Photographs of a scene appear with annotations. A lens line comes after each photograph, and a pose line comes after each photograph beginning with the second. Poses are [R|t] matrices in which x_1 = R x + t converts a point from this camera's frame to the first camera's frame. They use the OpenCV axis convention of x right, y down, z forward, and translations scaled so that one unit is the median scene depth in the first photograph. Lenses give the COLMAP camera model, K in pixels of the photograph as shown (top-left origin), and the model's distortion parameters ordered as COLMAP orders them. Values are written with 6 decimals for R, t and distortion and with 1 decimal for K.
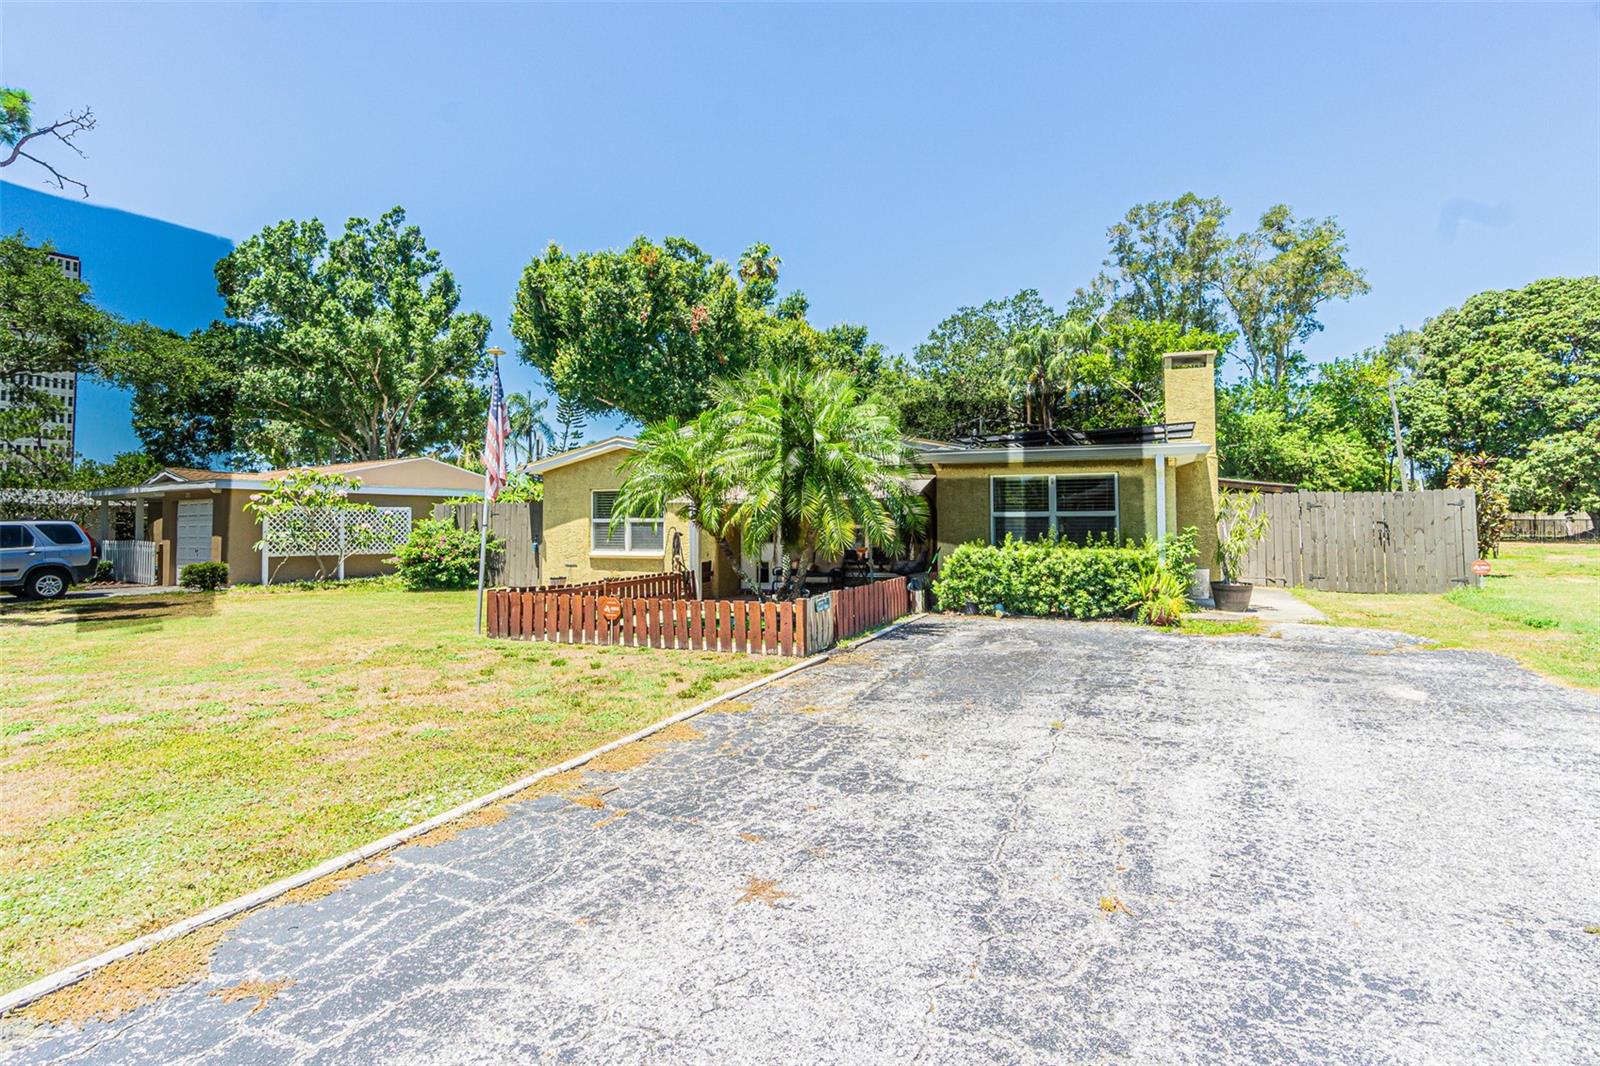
lens RADIAL K [[802.3, 0, 800.0], [0, 802.3, 533.0], [0, 0, 1]] dist [0.002420, 0.000002]
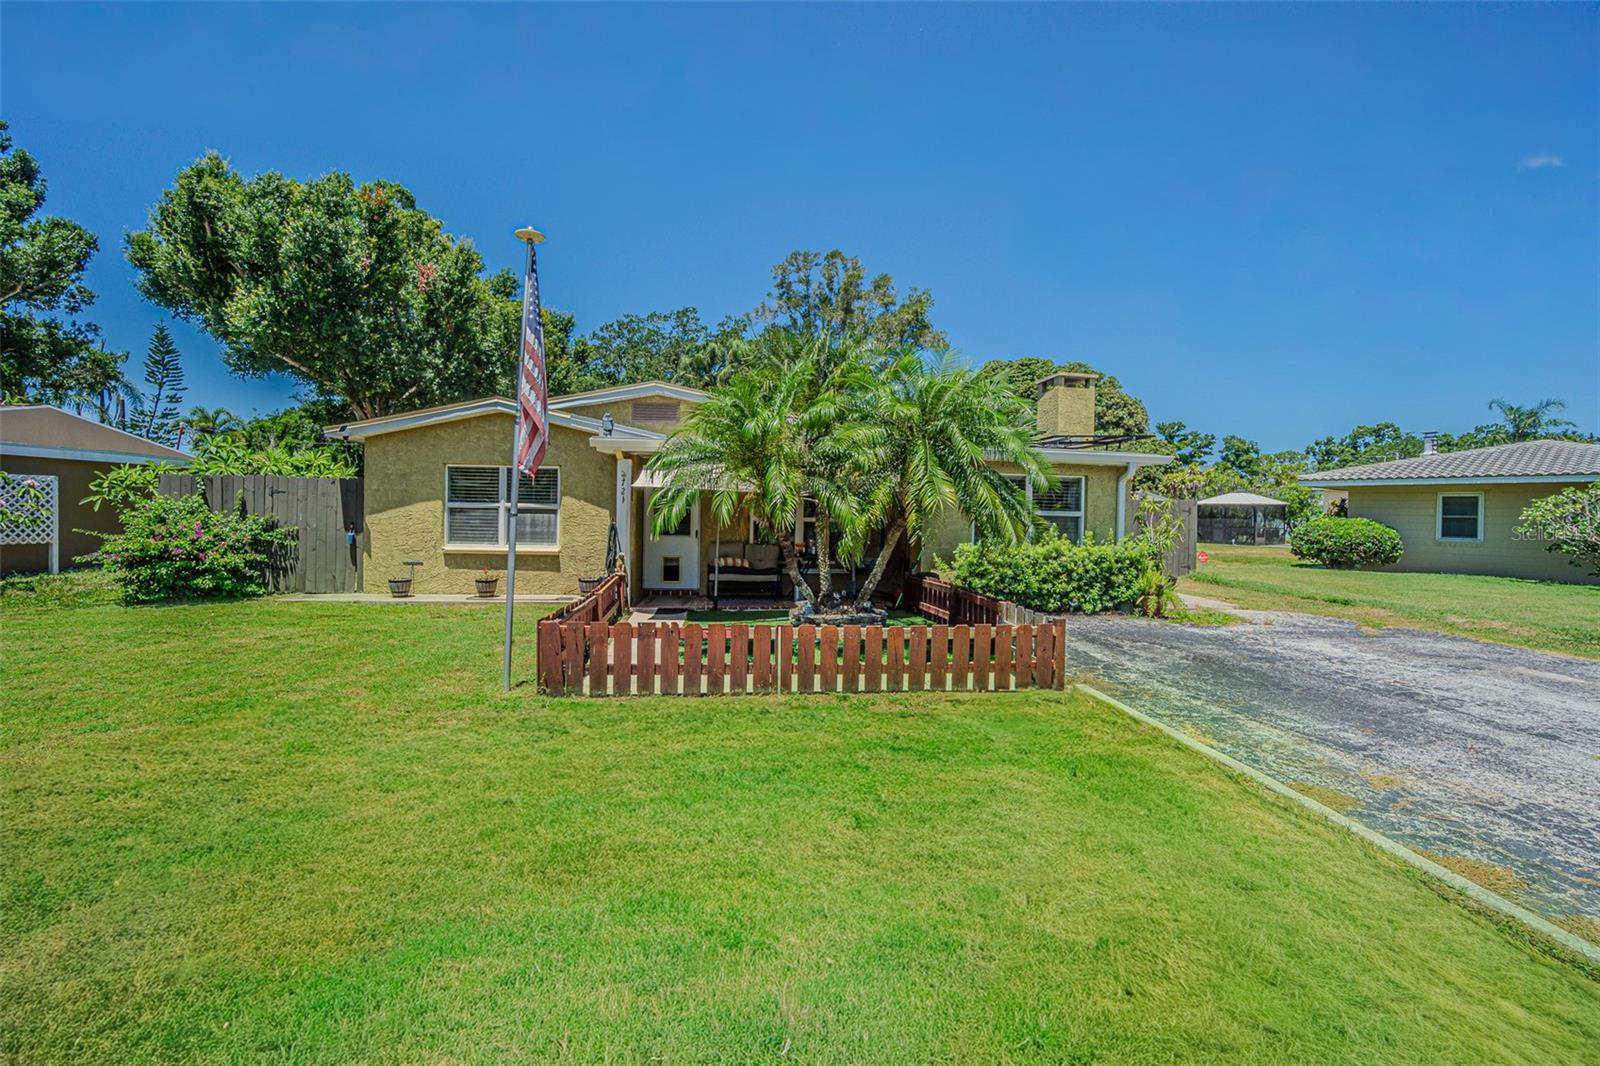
lens RADIAL K [[694.9, 0, 799.8], [0, 694.9, 554.1], [0, 0, 1]] dist [-0.056207, 0.018777]
pose [[0.875277, -0.006598, 0.483578, -0.133466], [-0.017898, 0.998780, 0.046024, -0.002103], [-0.483292, -0.048939, 0.874091, 0.124025]]
